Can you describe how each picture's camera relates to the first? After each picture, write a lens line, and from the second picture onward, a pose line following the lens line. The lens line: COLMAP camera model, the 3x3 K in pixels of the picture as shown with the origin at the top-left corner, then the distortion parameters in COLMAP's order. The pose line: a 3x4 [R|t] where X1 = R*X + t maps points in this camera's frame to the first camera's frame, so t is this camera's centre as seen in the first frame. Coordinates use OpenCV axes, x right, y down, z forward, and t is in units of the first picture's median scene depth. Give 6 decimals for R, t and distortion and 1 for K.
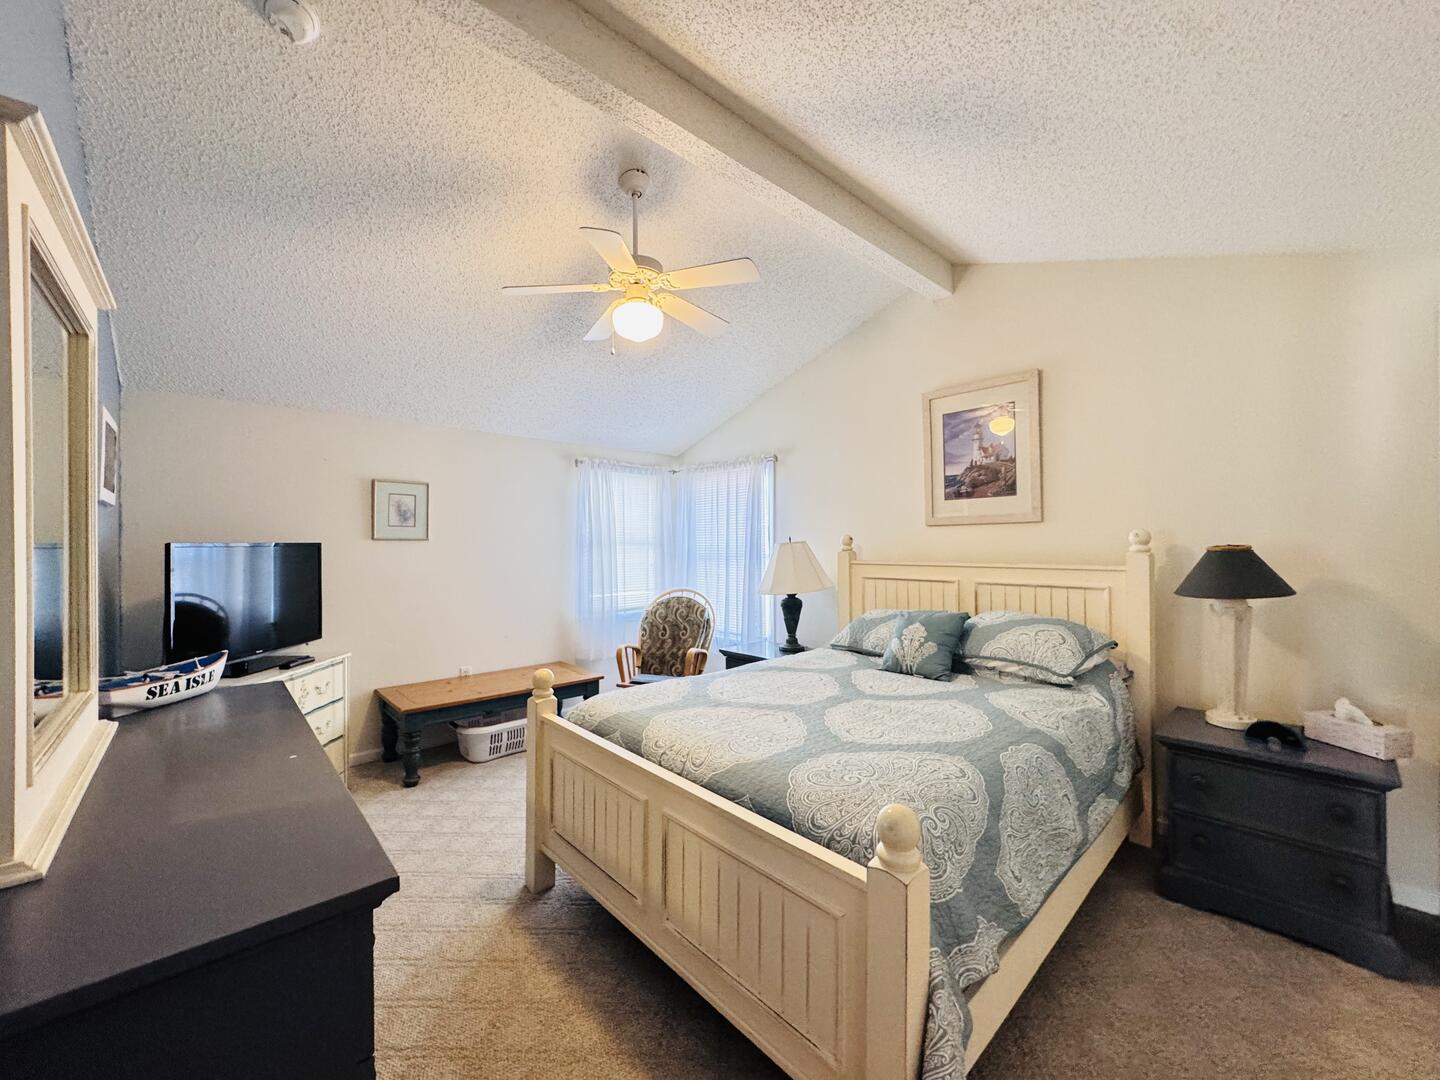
lens RADIAL K [[574.8, 0, 718.0], [0, 574.8, 541.3], [0, 0, 1]] dist [-0.002383, 0.000495]
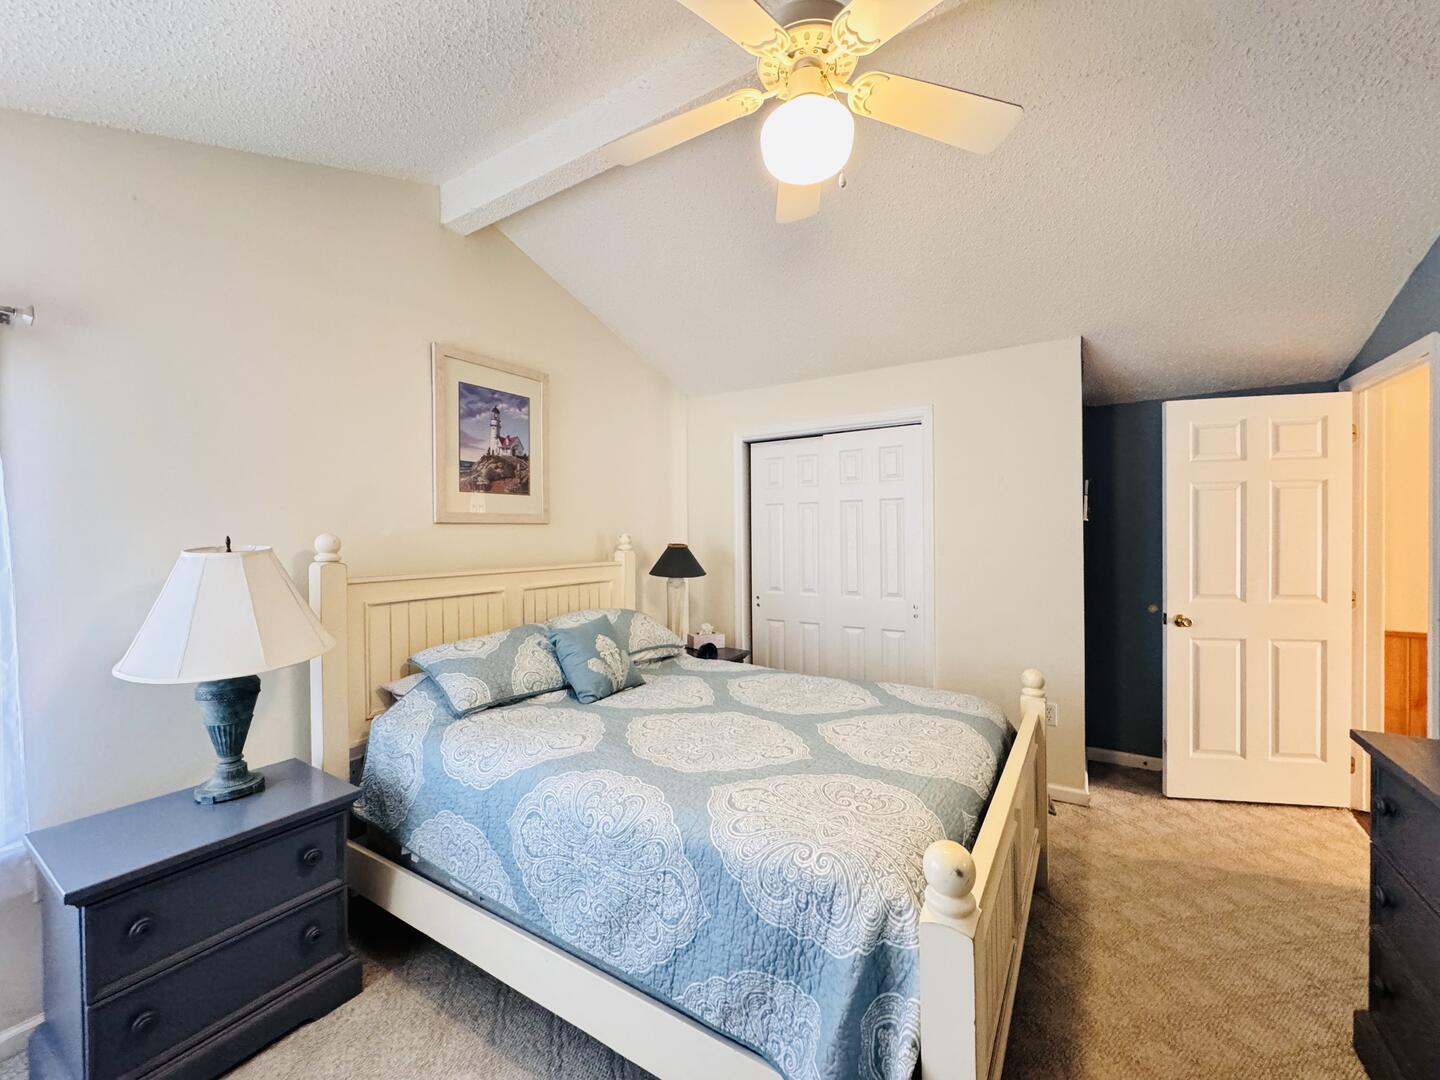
lens RADIAL K [[574.8, 0, 718.0], [0, 574.8, 541.3], [0, 0, 1]] dist [-0.002383, 0.000495]
pose [[-0.269952, -0.000871, 0.962873, -0.475924], [0.007551, 0.999967, 0.003022, -0.003315], [-0.962844, 0.008086, -0.269937, 0.914907]]
